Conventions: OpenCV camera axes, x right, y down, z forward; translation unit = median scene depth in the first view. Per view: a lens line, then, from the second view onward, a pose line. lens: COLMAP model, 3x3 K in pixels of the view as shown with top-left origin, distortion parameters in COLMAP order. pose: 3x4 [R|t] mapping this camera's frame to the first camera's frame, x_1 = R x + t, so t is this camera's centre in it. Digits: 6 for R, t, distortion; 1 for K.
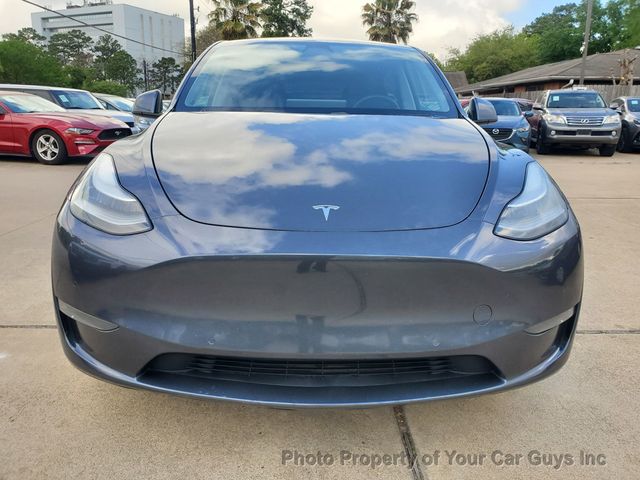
lens RADIAL K [[497.3, 0, 320.0], [0, 497.3, 240.0], [0, 0, 1]] dist [0.011550, 0.007173]
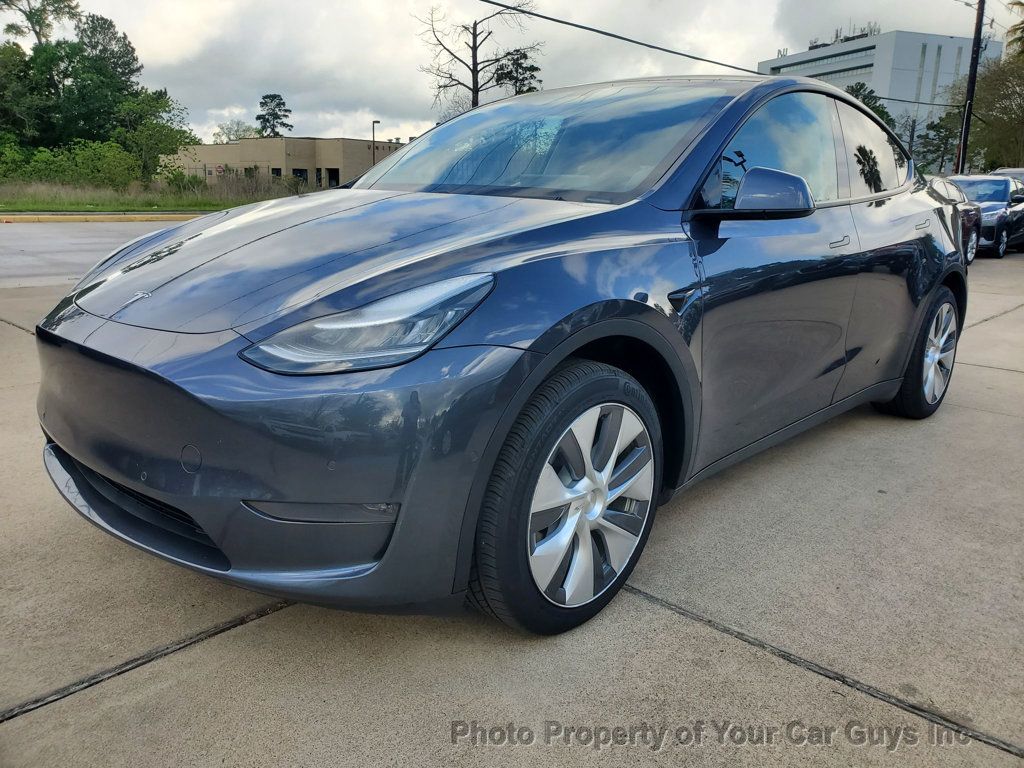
lens RADIAL K [[795.4, 0, 514.1], [0, 795.4, 369.3], [0, 0, 1]] dist [0.008020, 0.009327]
pose [[0.720185, 0.158001, -0.675551, 1.162577], [-0.188867, 0.981597, 0.028235, -0.079183], [0.667580, 0.107254, 0.736773, 0.359585]]
